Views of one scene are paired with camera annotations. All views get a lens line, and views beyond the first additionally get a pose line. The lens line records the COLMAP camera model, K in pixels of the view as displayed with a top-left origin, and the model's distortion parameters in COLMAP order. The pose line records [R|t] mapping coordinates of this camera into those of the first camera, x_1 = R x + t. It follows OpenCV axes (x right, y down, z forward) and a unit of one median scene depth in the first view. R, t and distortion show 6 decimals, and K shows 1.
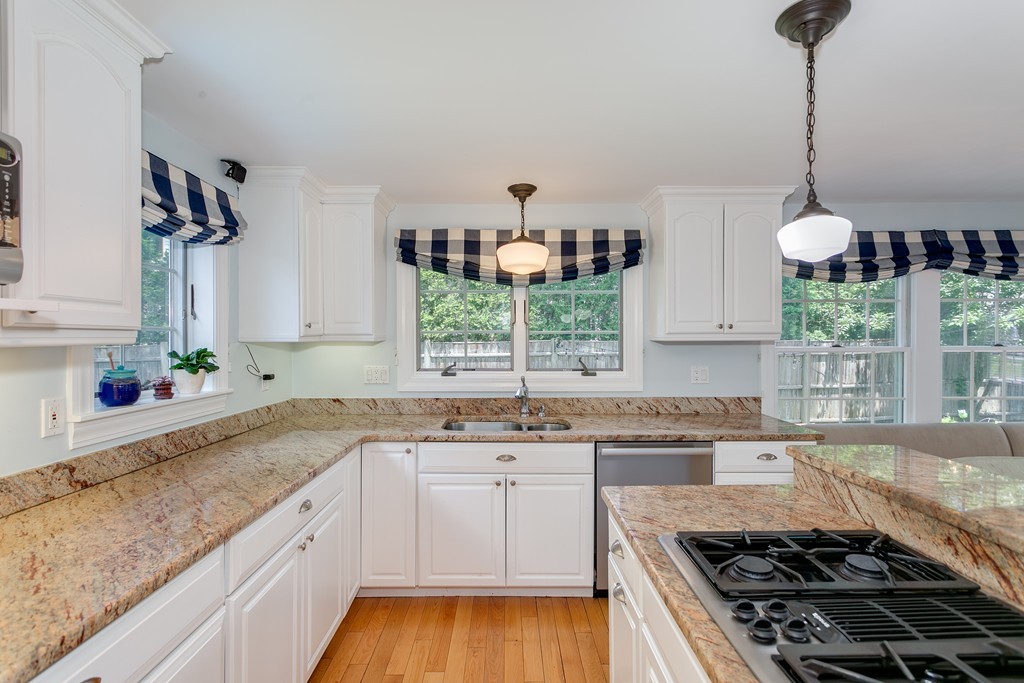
lens RADIAL K [[479.8, 0, 509.4], [0, 479.8, 340.3], [0, 0, 1]] dist [-0.000504, 0.000739]
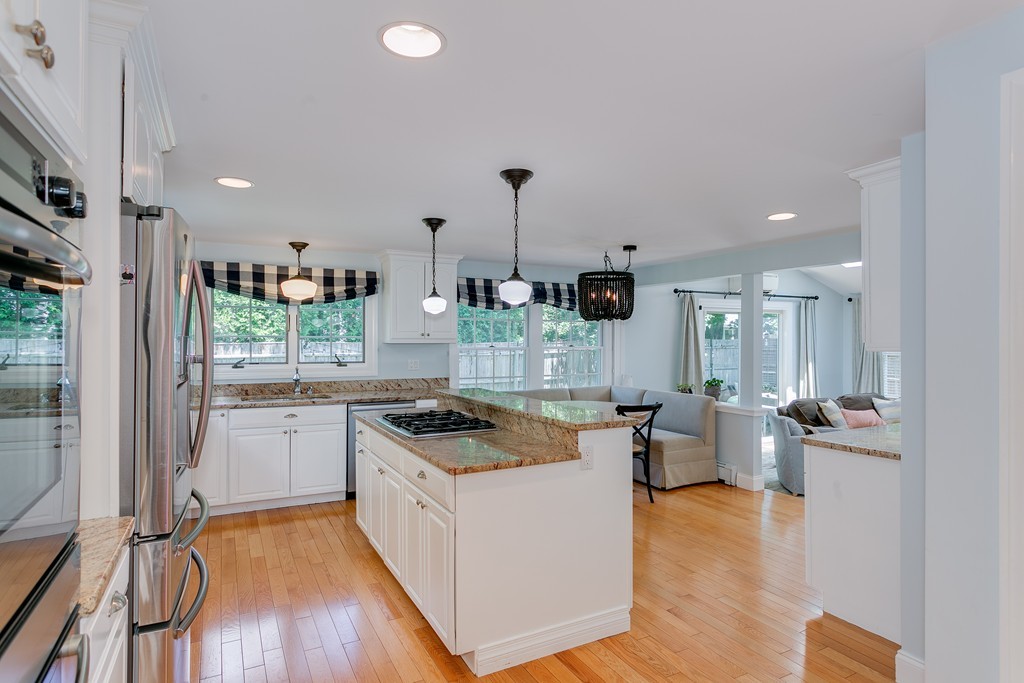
lens RADIAL K [[551.2, 0, 506.8], [0, 551.2, 341.0], [0, 0, 1]] dist [-0.002736, -0.000400]
pose [[0.889266, 0.003333, 0.457379, -0.168998], [-0.002876, 0.999994, -0.001694, -0.003912], [-0.457382, 0.000191, 0.889270, -0.789802]]
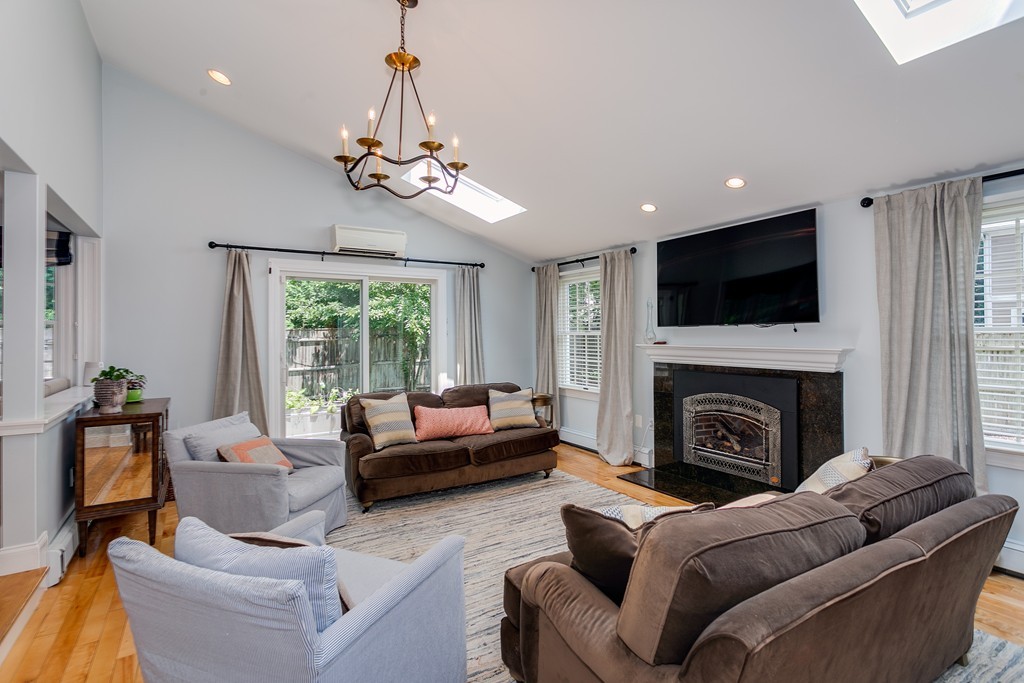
lens RADIAL K [[485.1, 0, 514.0], [0, 485.1, 333.1], [0, 0, 1]] dist [0.001236, 0.000854]
pose [[0.842377, -0.000798, 0.538887, 1.552287], [0.004585, 0.999973, -0.005687, 0.058998], [-0.538869, 0.007261, 0.842359, -0.768739]]
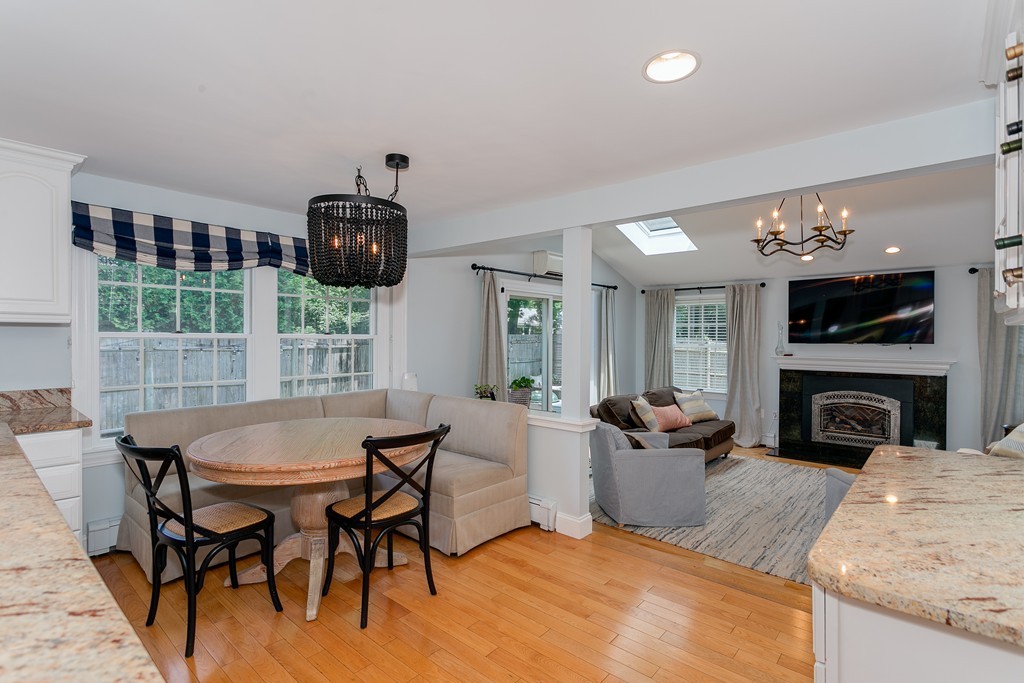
lens RADIAL K [[491.3, 0, 512.0], [0, 491.3, 341.5], [0, 0, 1]] dist [0.001569, 0.000675]
pose [[0.662350, 0.001121, 0.749194, 0.388706], [-0.005877, 0.999976, 0.003700, 0.024431], [-0.749172, -0.006853, 0.662340, -0.225164]]
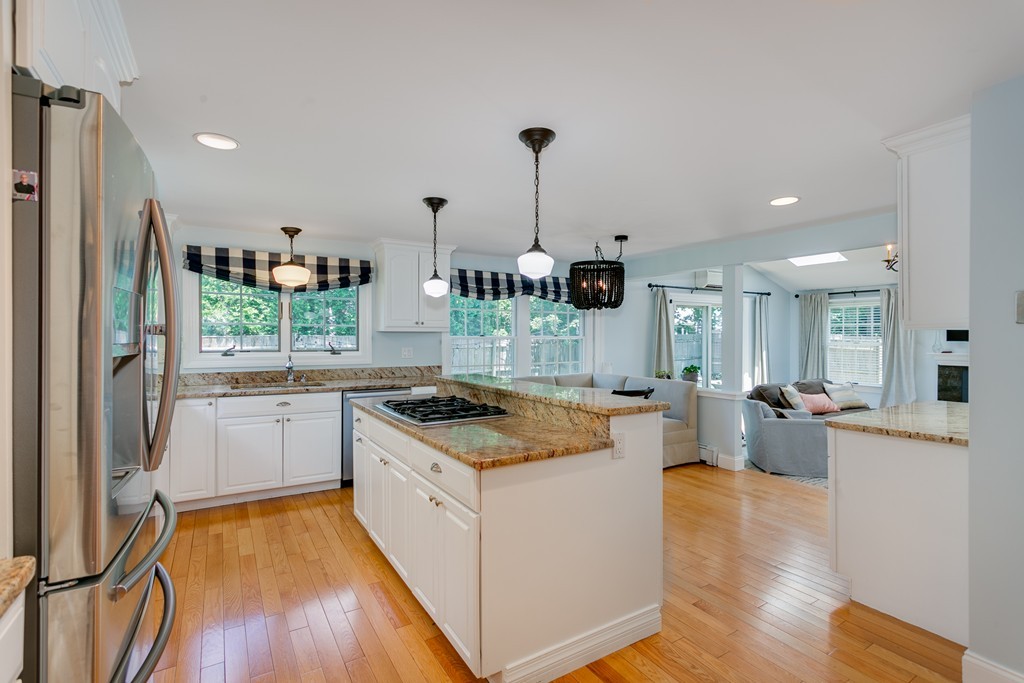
lens RADIAL K [[479.8, 0, 509.4], [0, 479.8, 340.3], [0, 0, 1]] dist [-0.000504, 0.000739]
pose [[0.856958, 0.000008, 0.515386, -0.147939], [-0.001758, 0.999994, 0.002907, 0.024934], [-0.515383, -0.003397, 0.856953, -0.588988]]
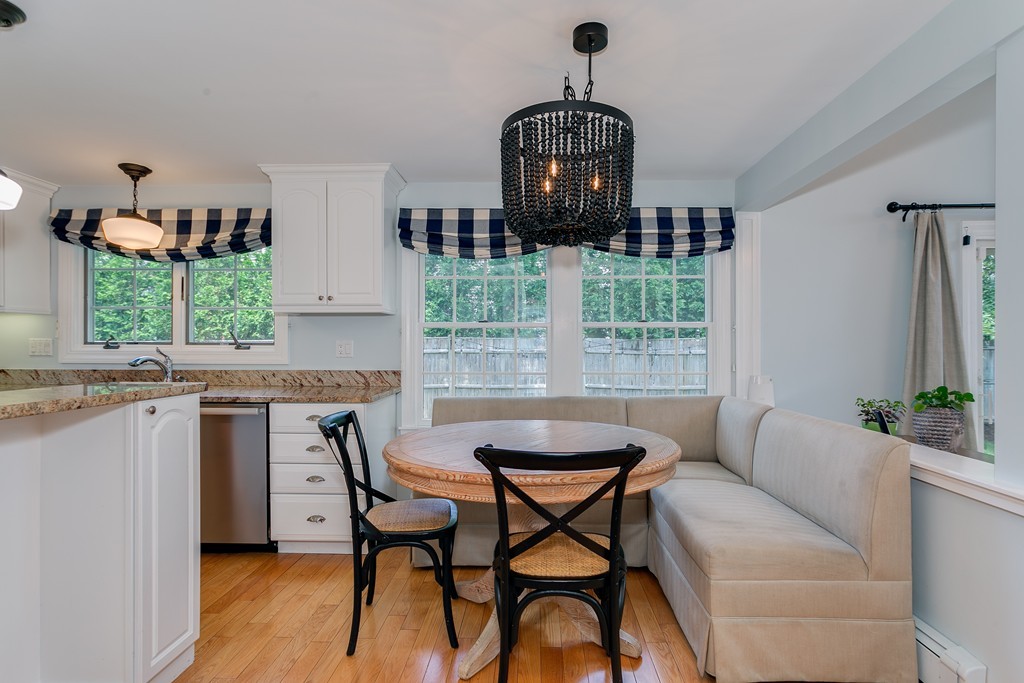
lens RADIAL K [[556.4, 0, 513.1], [0, 556.4, 330.9], [0, 0, 1]] dist [-0.012526, 0.000460]
pose [[0.999429, 0.002502, -0.033692, 0.818998], [-0.002786, 0.999961, -0.008387, 0.043950], [0.033670, 0.008476, 0.999397, -0.182815]]
